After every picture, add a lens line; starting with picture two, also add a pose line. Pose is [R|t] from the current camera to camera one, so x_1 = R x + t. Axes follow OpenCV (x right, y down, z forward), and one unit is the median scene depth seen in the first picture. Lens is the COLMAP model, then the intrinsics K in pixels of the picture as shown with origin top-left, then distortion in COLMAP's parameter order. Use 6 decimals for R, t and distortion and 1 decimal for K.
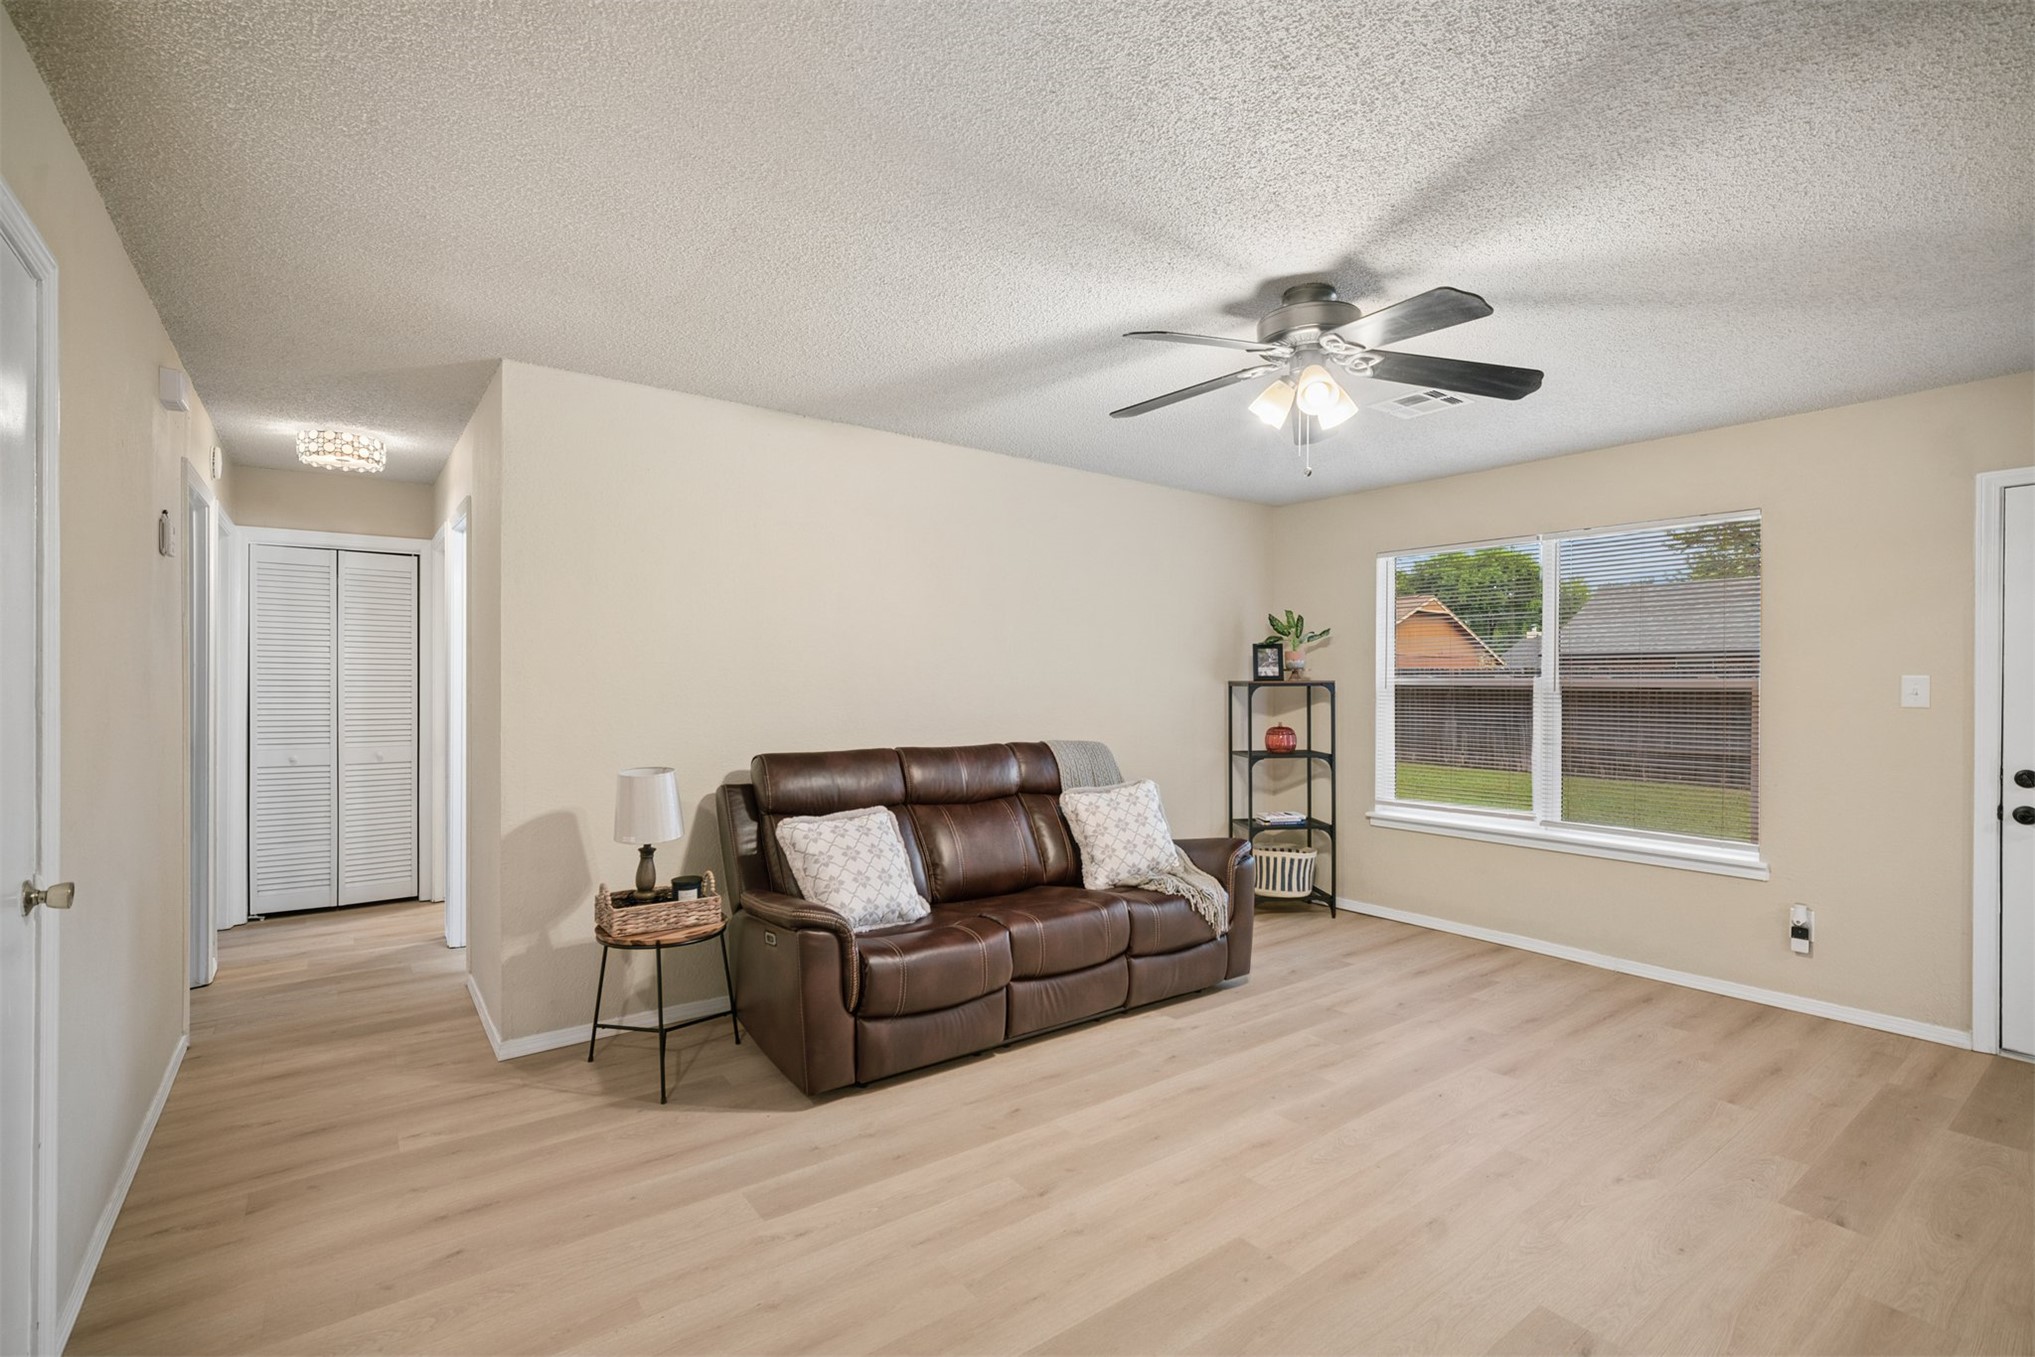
lens RADIAL K [[911.4, 0, 1035.7], [0, 911.4, 684.4], [0, 0, 1]] dist [-0.012823, 0.006708]
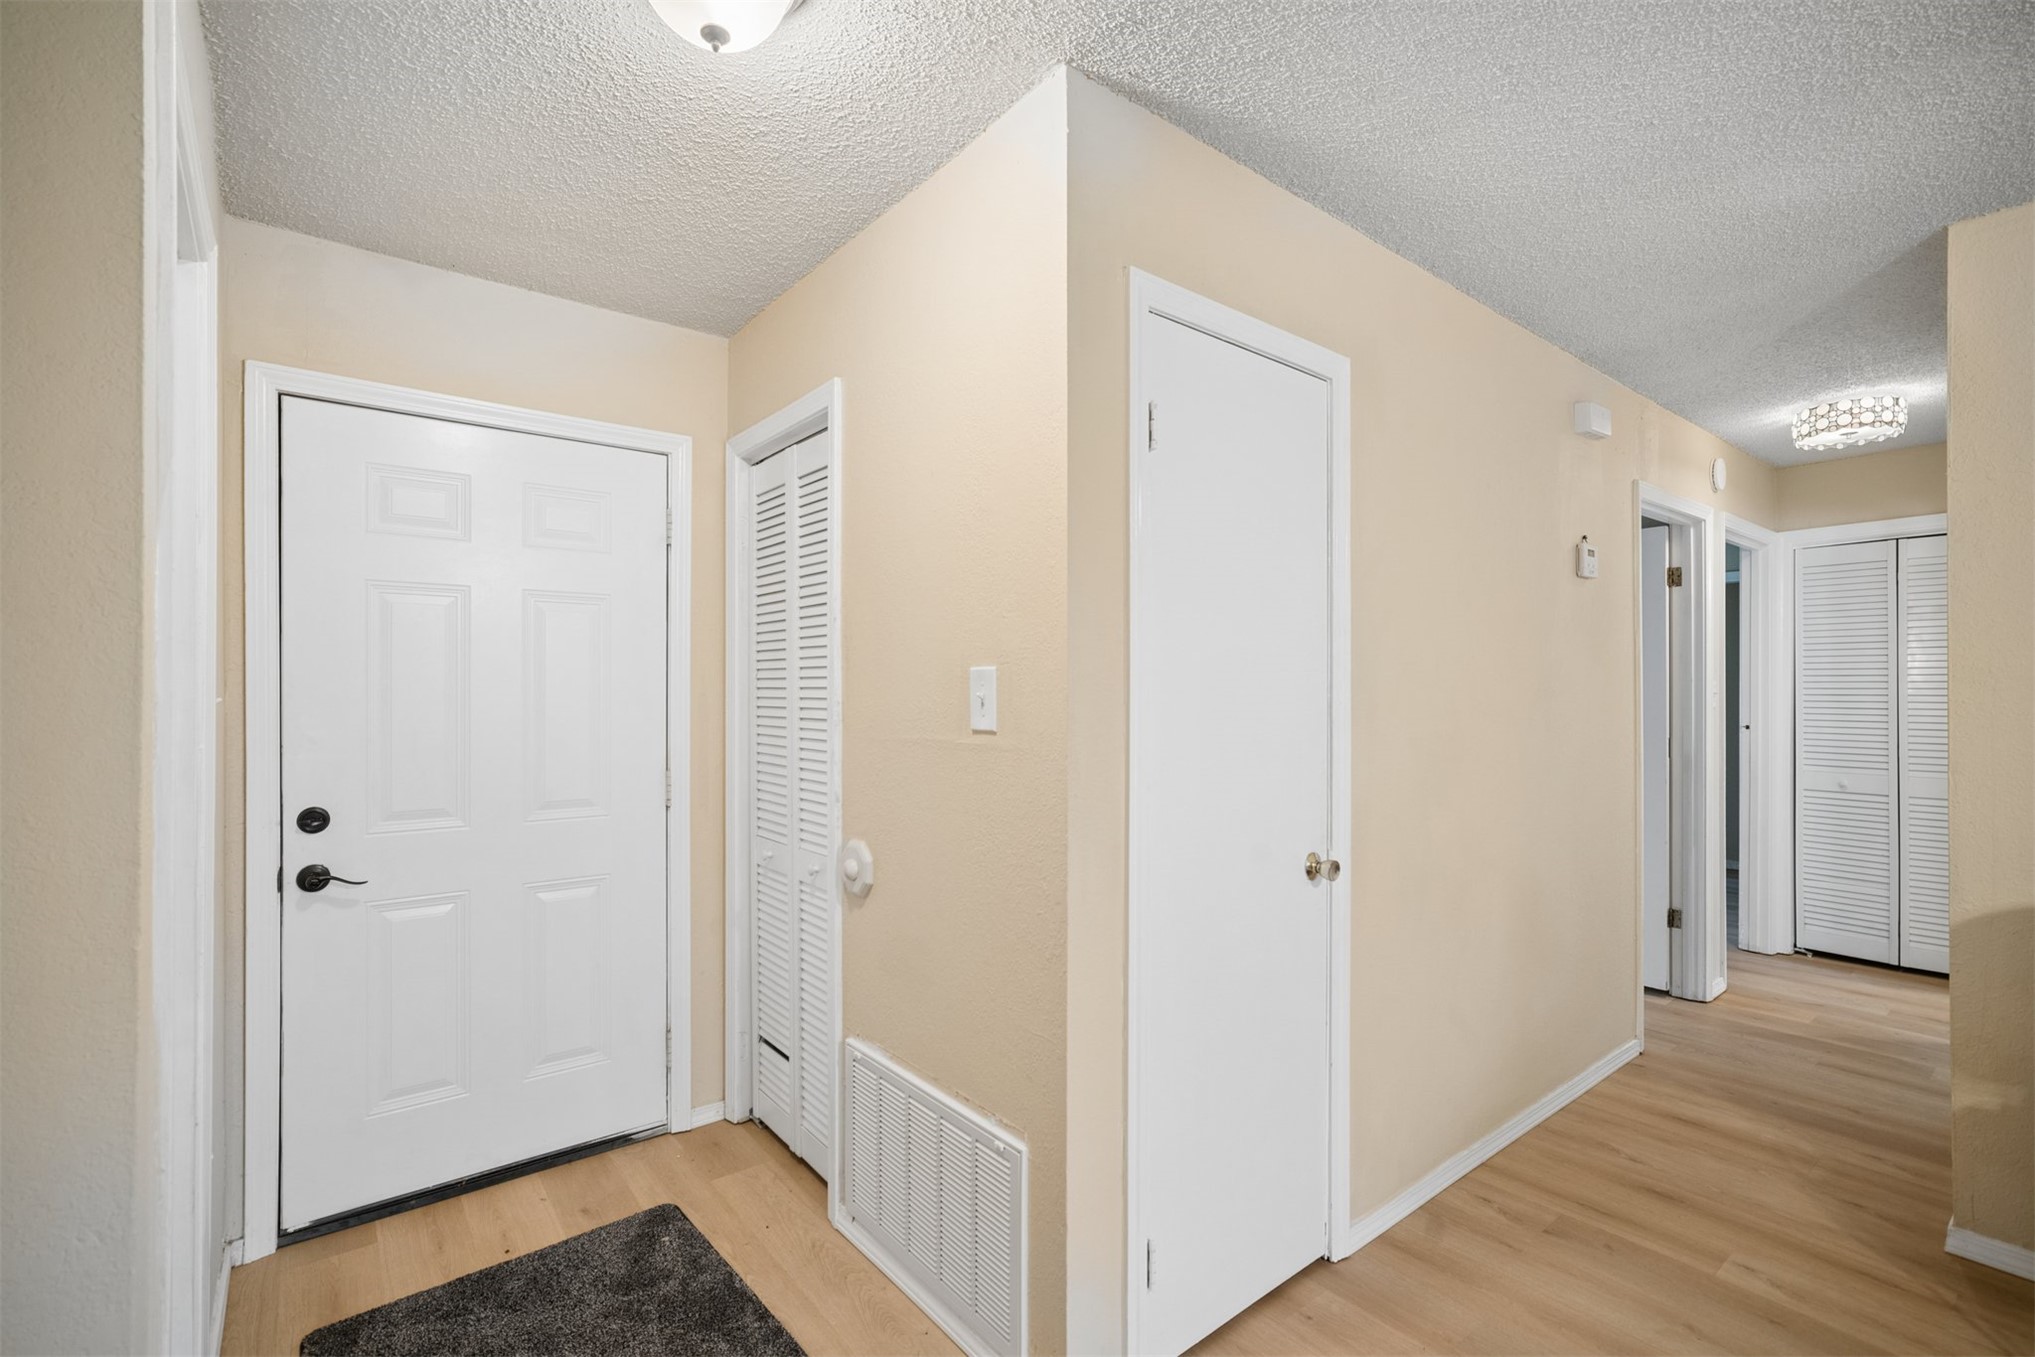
lens RADIAL K [[911.4, 0, 1015.5], [0, 911.4, 690.8], [0, 0, 1]] dist [-0.012823, 0.006708]
pose [[0.015522, -0.004127, -0.999871, 0.074219], [-0.004381, 0.999982, -0.004195, -0.001959], [0.999870, 0.004446, 0.015504, 0.249979]]
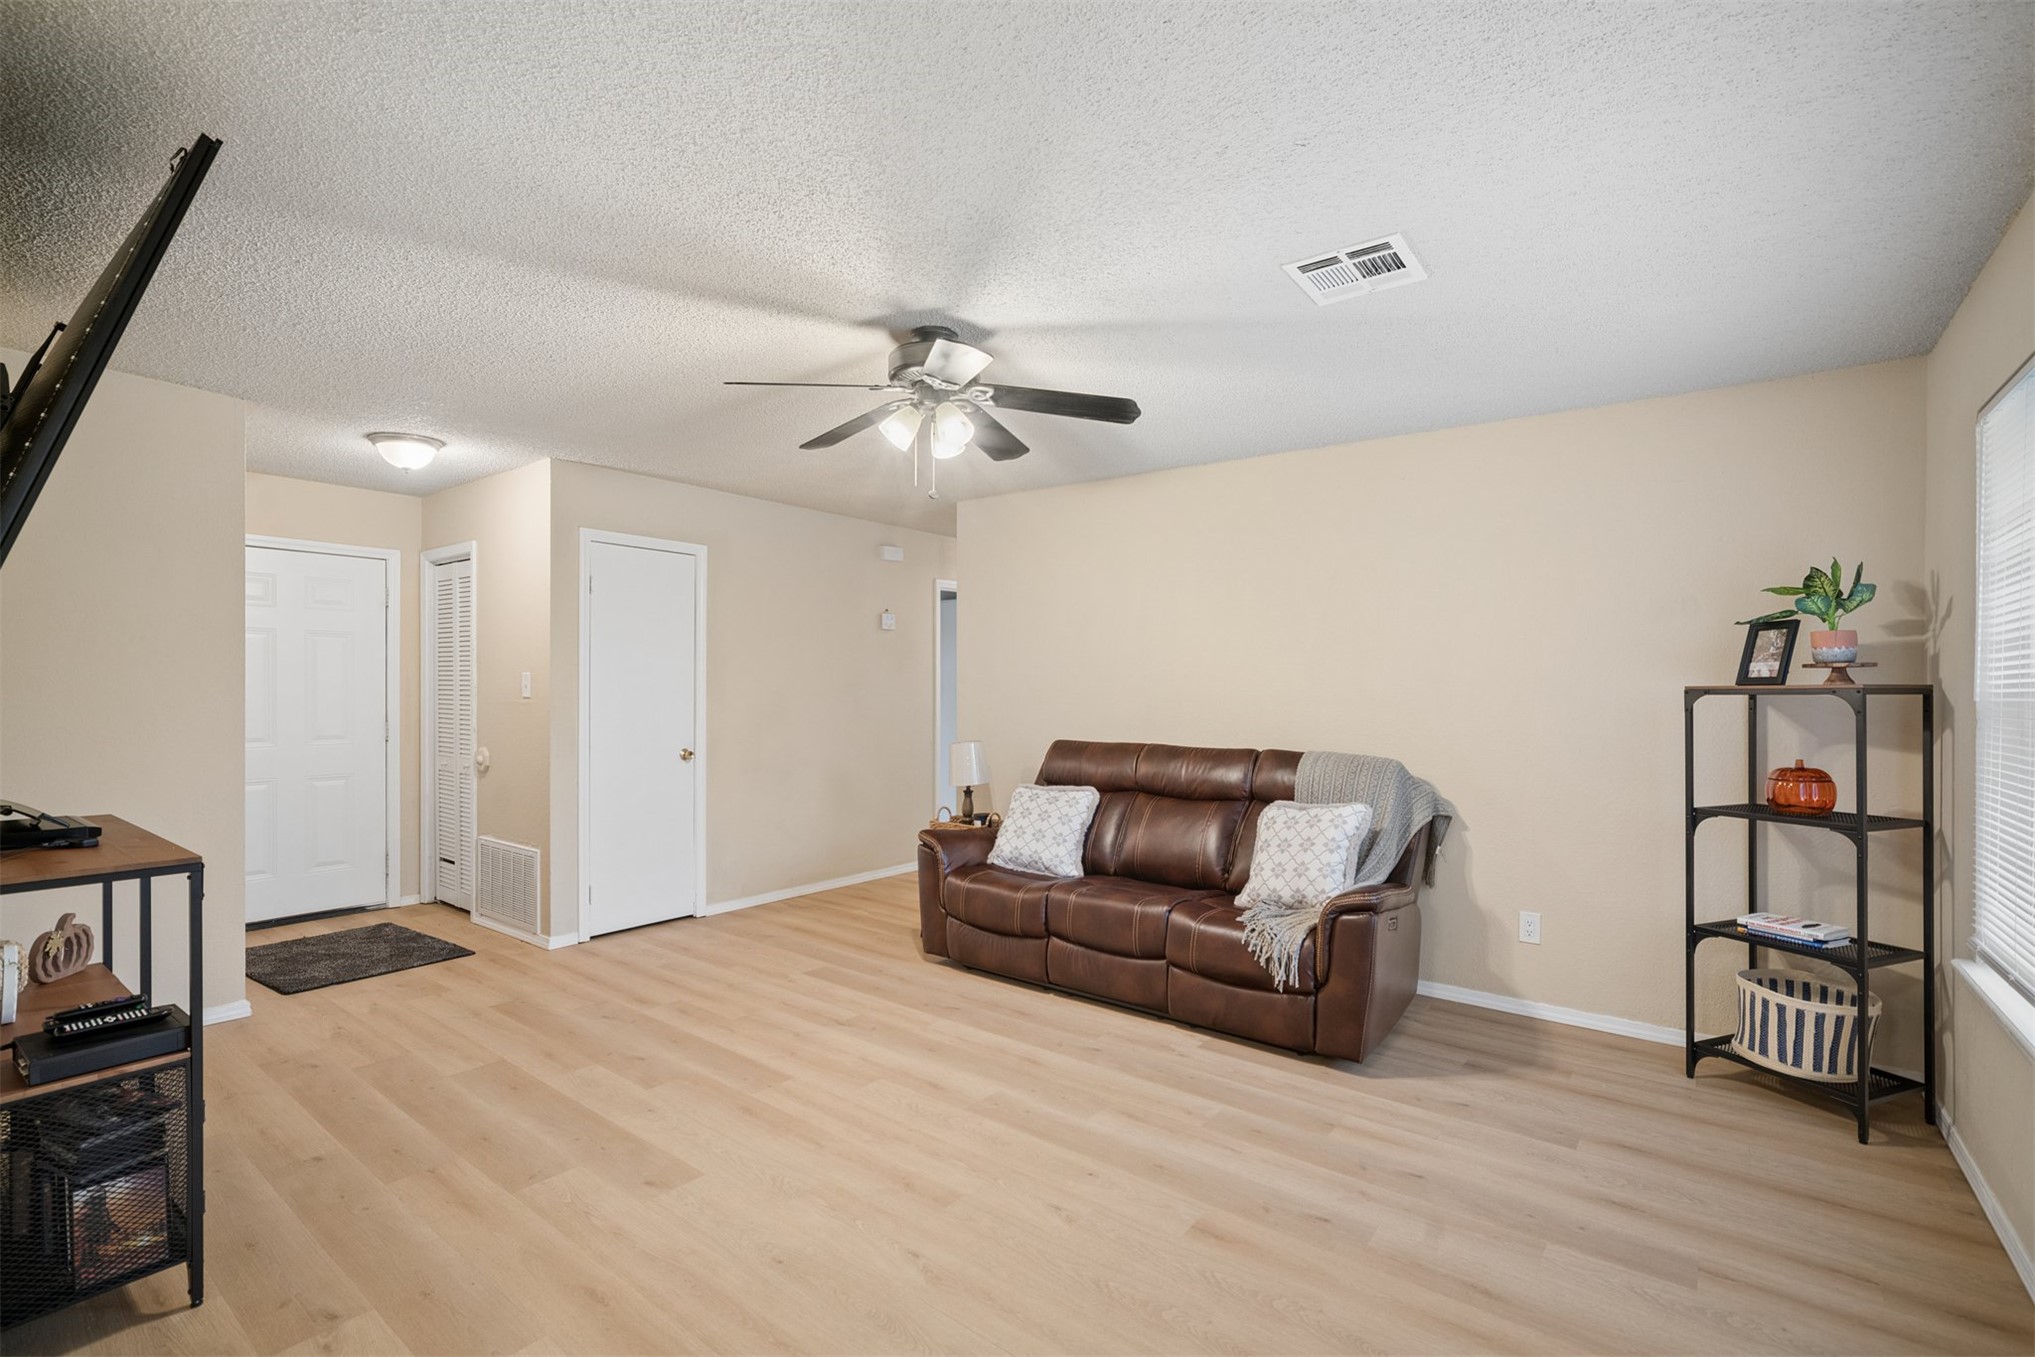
lens RADIAL K [[911.4, 0, 1018.4], [0, 911.4, 697.7], [0, 0, 1]] dist [-0.012823, 0.006708]
pose [[0.264803, 0.008141, -0.964268, 0.980197], [-0.008013, 0.999948, 0.006242, 0.005535], [0.964269, 0.006074, 0.264855, 0.563112]]
